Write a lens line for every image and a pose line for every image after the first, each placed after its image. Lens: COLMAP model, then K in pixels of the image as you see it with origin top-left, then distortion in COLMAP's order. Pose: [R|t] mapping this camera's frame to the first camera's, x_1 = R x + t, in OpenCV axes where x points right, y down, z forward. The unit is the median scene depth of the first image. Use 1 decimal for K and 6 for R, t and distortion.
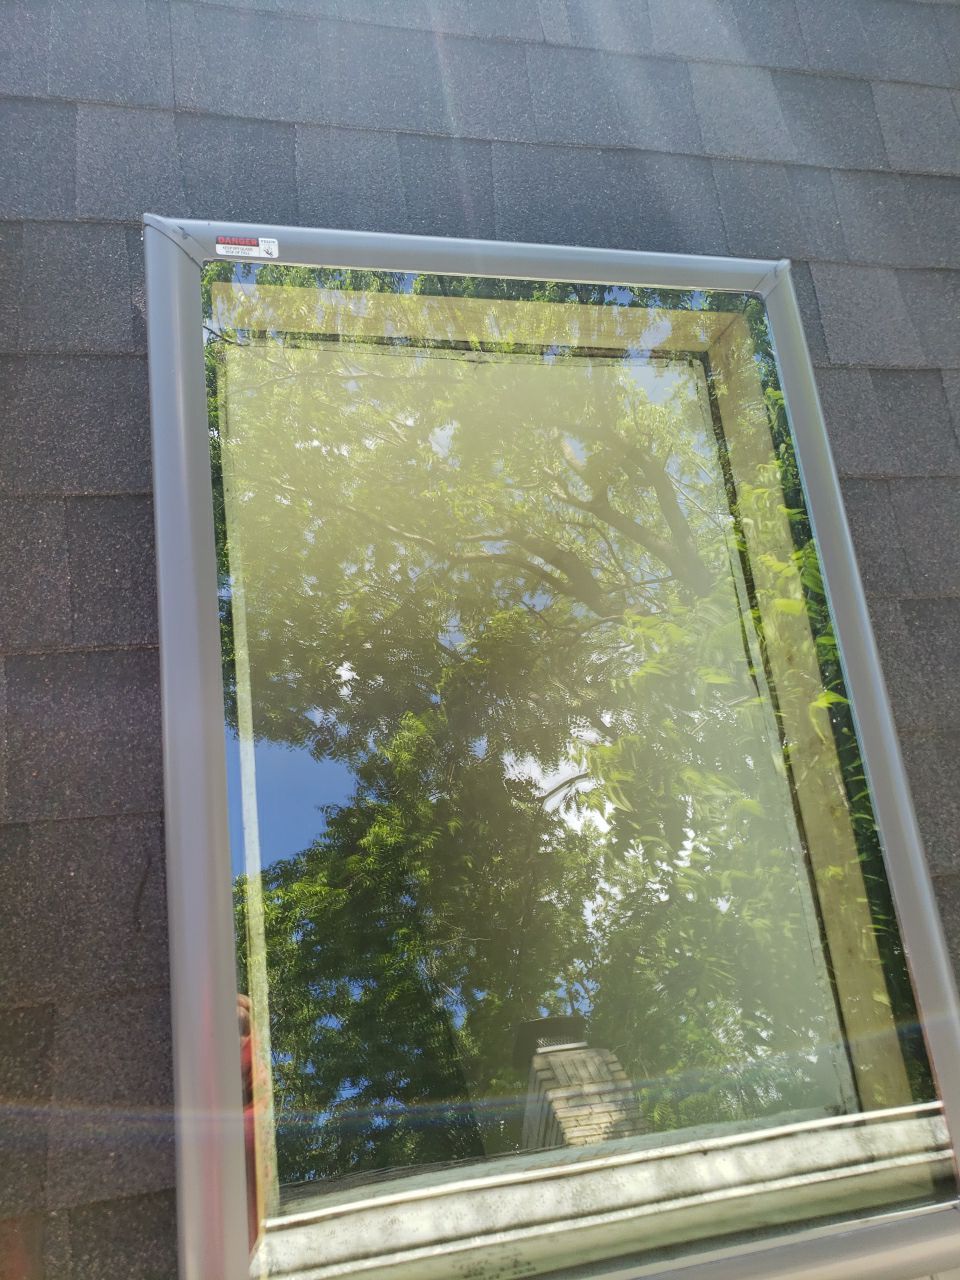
lens RADIAL K [[1120.8, 0, 480.0], [0, 1120.8, 640.0], [0, 0, 1]] dist [0.135584, 0.021720]
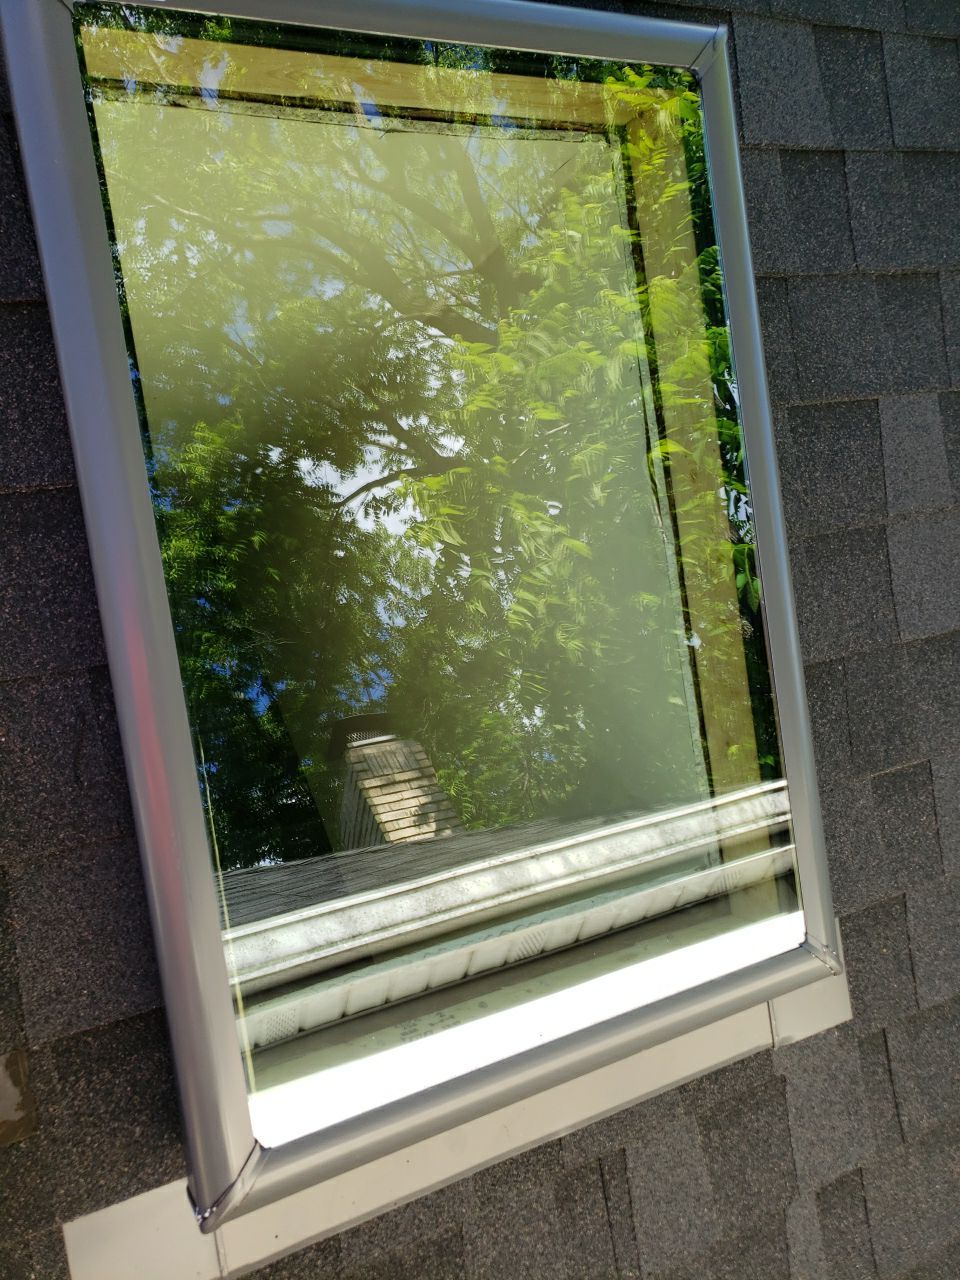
lens RADIAL K [[1122.1, 0, 480.0], [0, 1122.1, 640.0], [0, 0, 1]] dist [0.130576, 0.001274]
pose [[0.976568, -0.037863, 0.211854, -0.123213], [-0.026567, 0.955662, 0.293264, -0.121745], [-0.213565, -0.292021, 0.932263, 0.036464]]
